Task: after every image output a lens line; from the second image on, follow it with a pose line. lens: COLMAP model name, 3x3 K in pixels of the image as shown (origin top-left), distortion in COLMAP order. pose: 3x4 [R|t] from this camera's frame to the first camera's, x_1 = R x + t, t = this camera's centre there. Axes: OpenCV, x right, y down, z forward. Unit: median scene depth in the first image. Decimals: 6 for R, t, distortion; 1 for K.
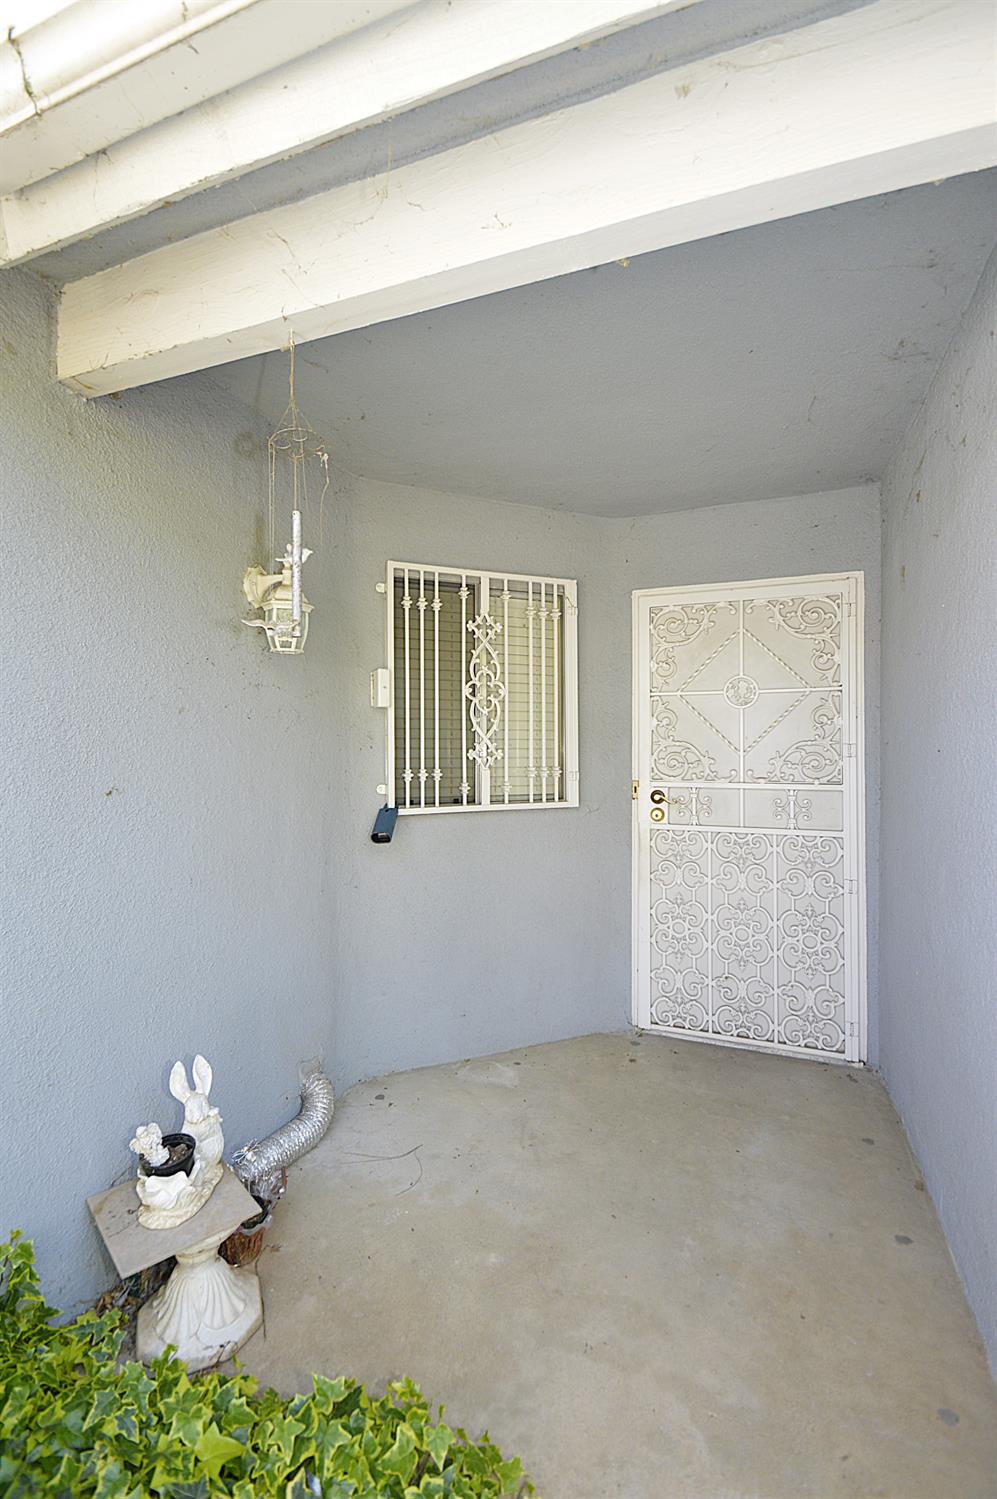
lens RADIAL K [[653.1, 0, 498.5], [0, 653.1, 749.5], [0, 0, 1]] dist [-0.018772, -0.000326]
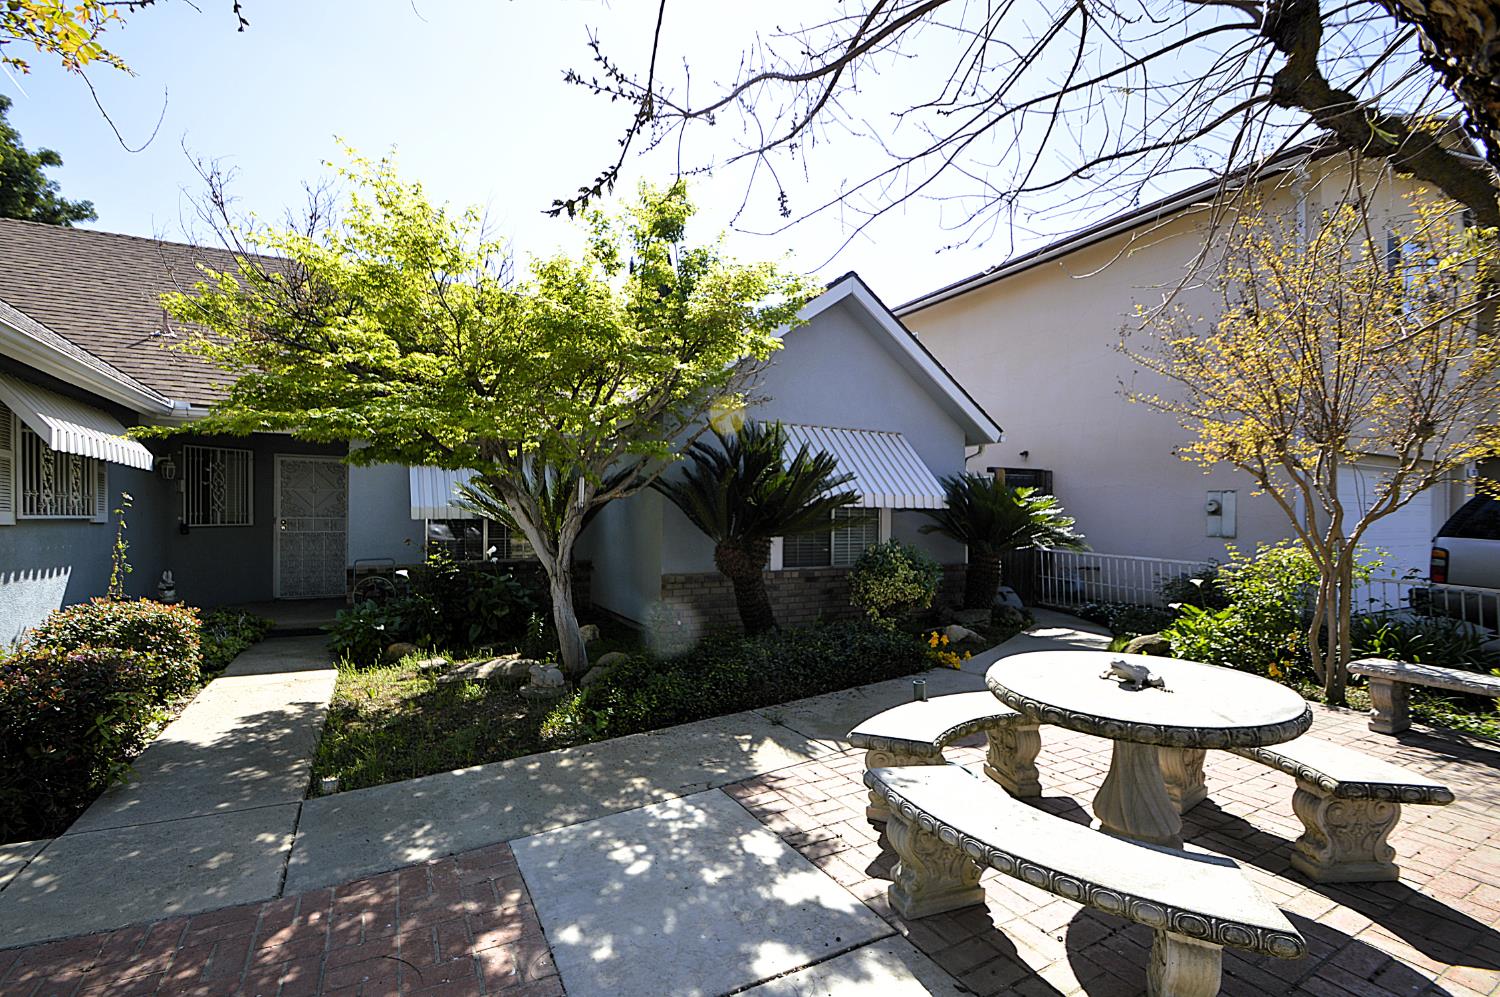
lens RADIAL K [[653.5, 0, 740.8], [0, 653.5, 518.2], [0, 0, 1]] dist [-0.018772, -0.000326]
pose [[0.654536, 0.003940, 0.756020, -0.677574], [-0.008037, 0.999966, 0.001747, 0.031666], [-0.755988, -0.007220, 0.654546, -2.730590]]
